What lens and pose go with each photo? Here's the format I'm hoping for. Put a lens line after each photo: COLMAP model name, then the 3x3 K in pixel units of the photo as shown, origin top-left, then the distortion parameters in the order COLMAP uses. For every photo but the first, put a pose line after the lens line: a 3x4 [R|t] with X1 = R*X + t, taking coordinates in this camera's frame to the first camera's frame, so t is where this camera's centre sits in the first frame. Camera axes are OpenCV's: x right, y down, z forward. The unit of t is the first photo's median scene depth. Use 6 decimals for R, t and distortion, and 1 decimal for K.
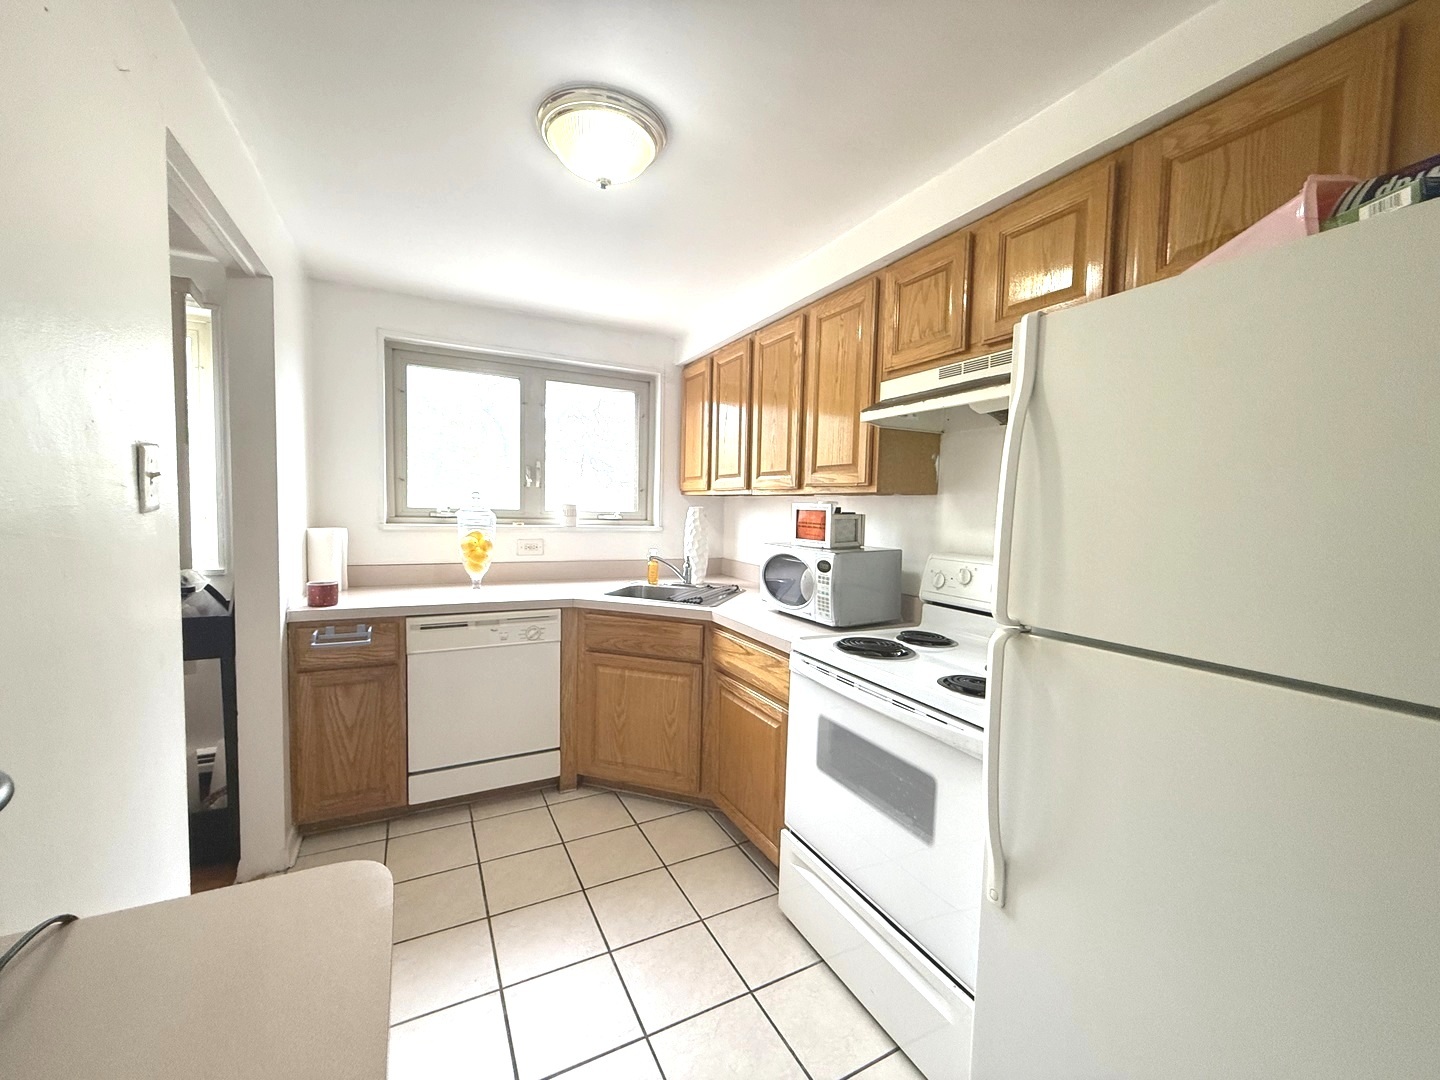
lens RADIAL K [[583.1, 0, 721.0], [0, 583.1, 547.4], [0, 0, 1]] dist [0.052637, -0.000020]
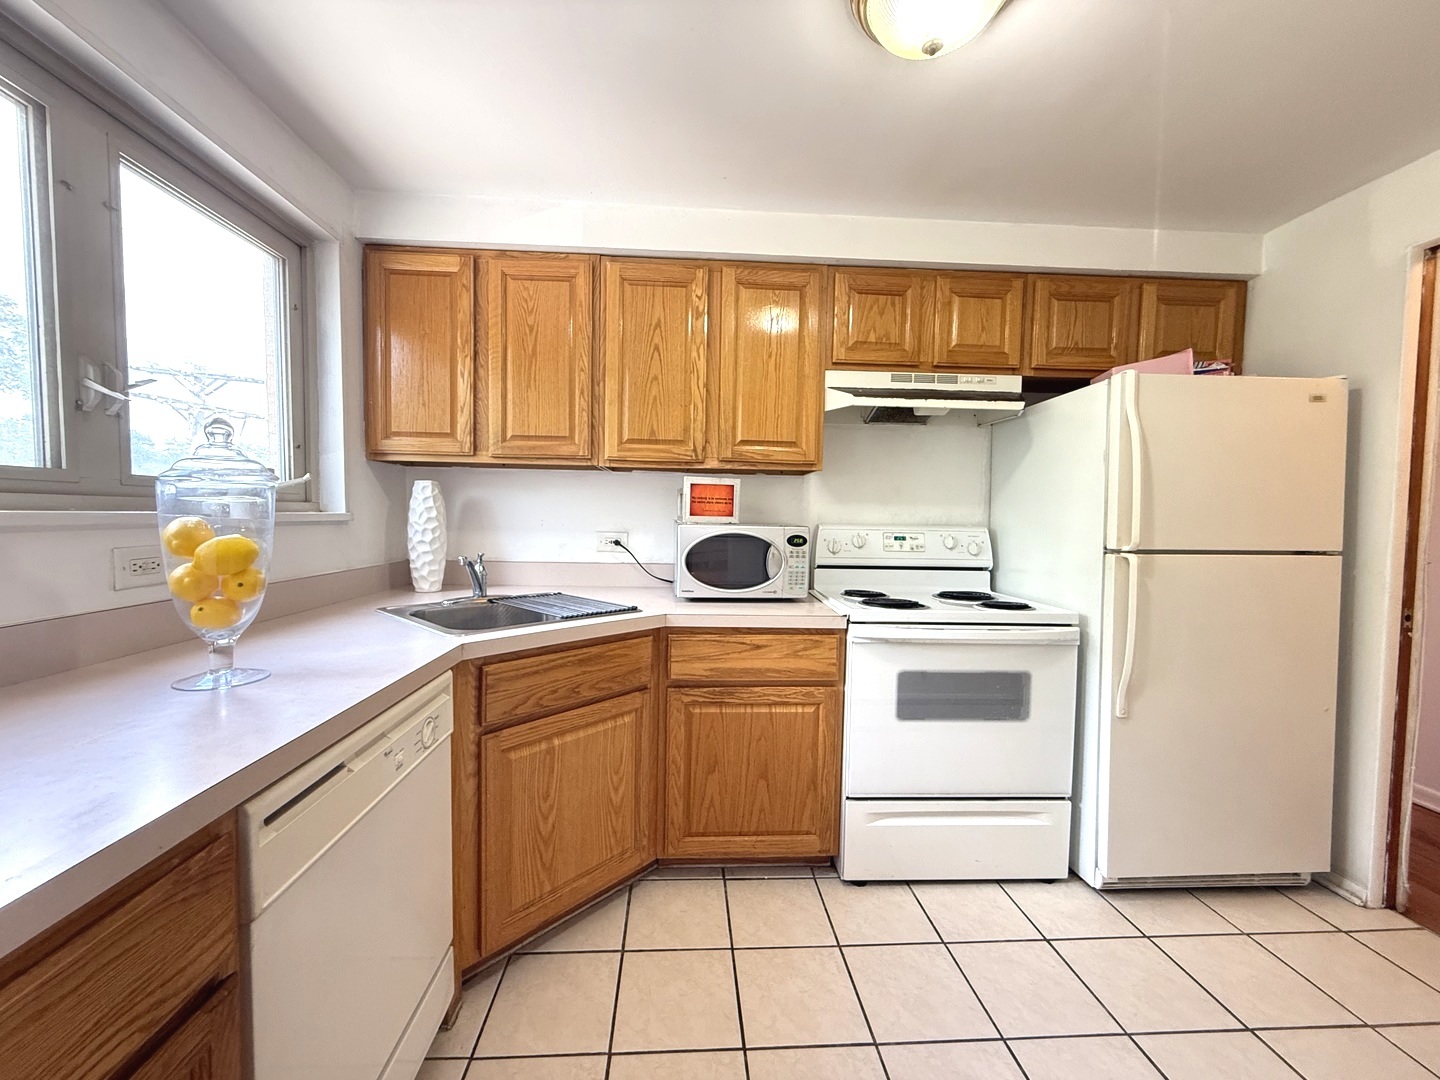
lens RADIAL K [[569.5, 0, 715.5], [0, 569.5, 534.0], [0, 0, 1]] dist [0.000690, 0.000012]
pose [[0.413042, -0.051530, 0.909253, -0.687922], [0.051905, 0.998107, 0.032988, -0.016213], [-0.909232, 0.033569, 0.414935, 0.652354]]
